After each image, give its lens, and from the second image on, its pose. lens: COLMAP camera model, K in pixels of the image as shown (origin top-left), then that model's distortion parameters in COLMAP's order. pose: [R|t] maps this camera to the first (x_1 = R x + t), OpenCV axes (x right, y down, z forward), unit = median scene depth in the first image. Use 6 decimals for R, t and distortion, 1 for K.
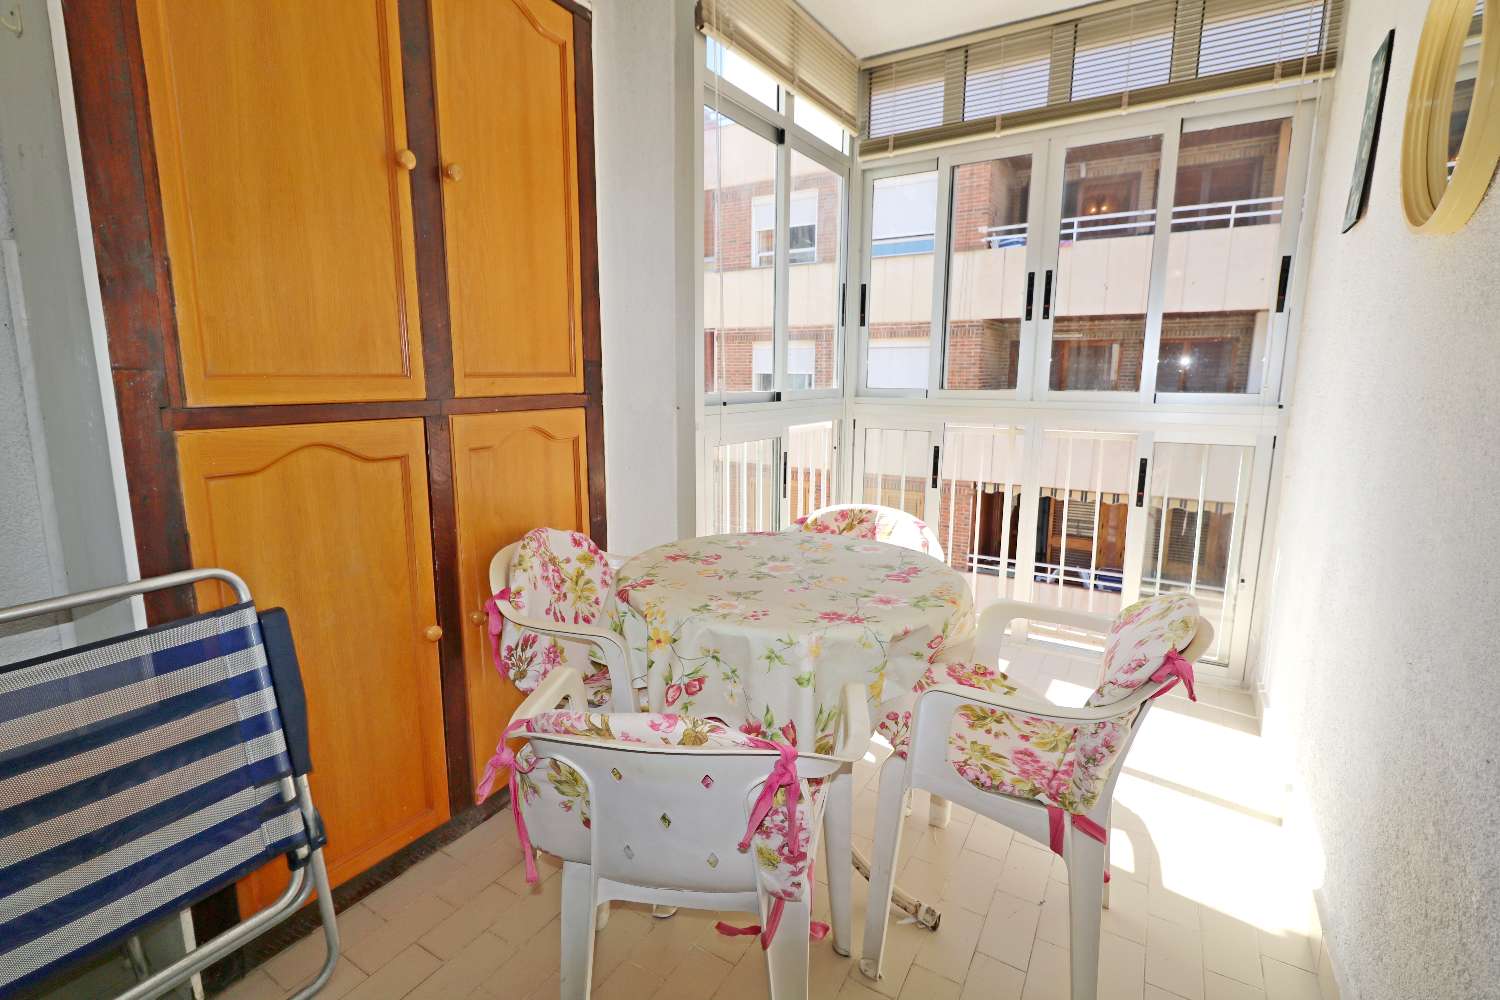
lens RADIAL K [[691.8, 0, 742.4], [0, 691.8, 487.1], [0, 0, 1]] dist [0.004901, -0.001574]
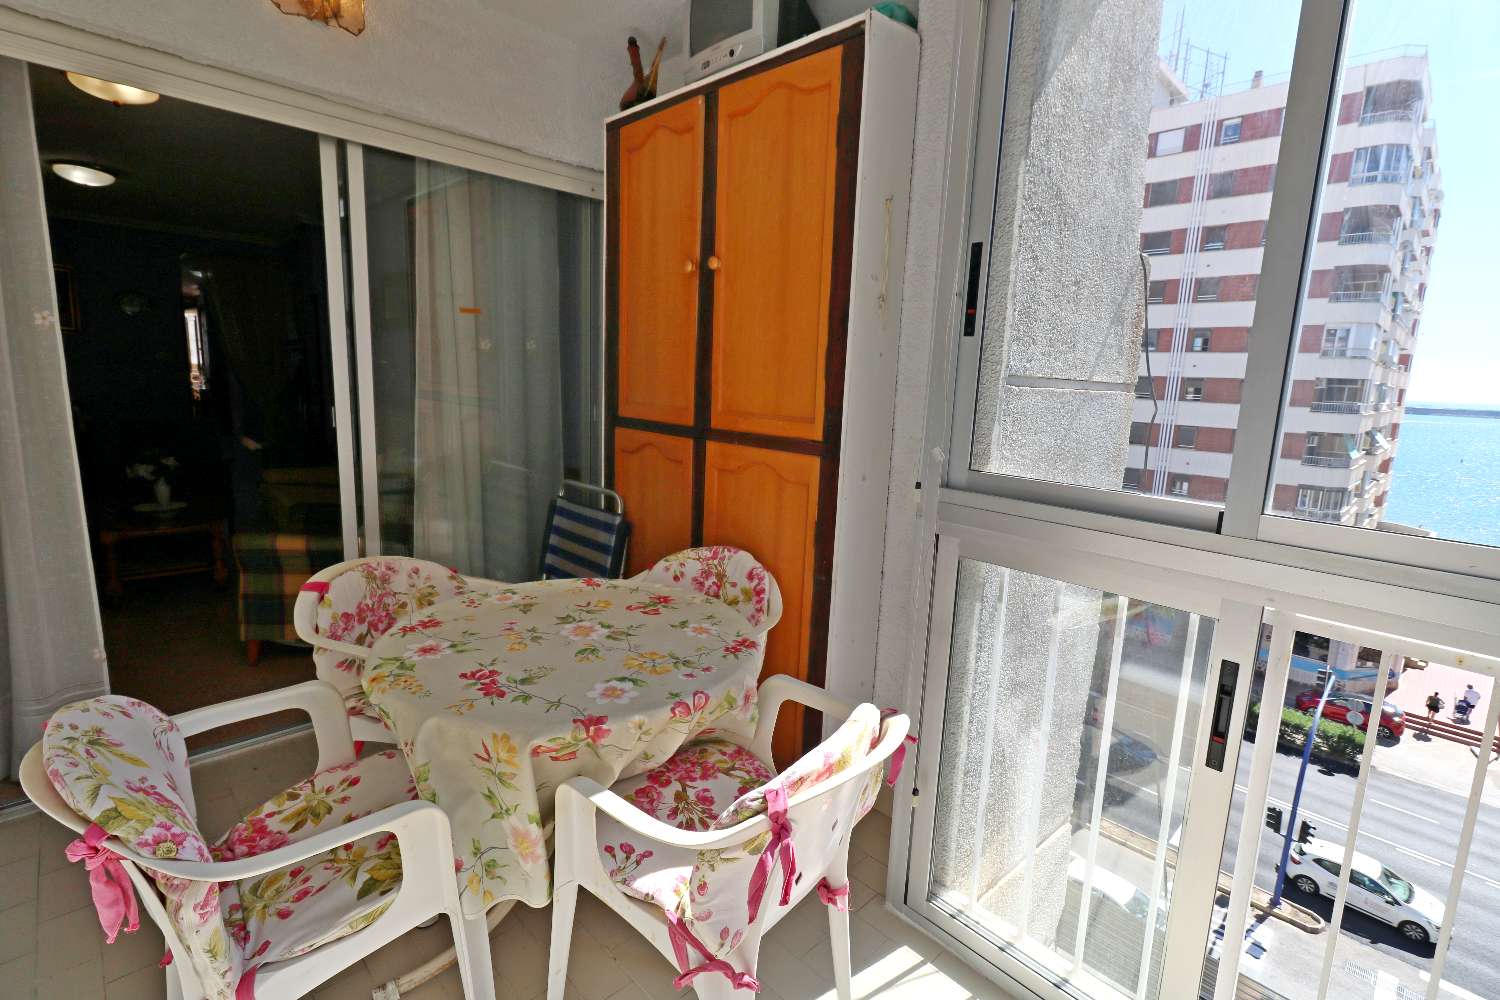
lens RADIAL K [[691.8, 0, 746.8], [0, 691.8, 487.0], [0, 0, 1]] dist [0.004901, -0.001574]
pose [[-0.241815, 0.145690, -0.959323, 0.902362], [-0.204112, 0.958905, 0.197077, -0.307571], [0.948612, 0.243465, -0.202141, 1.410289]]
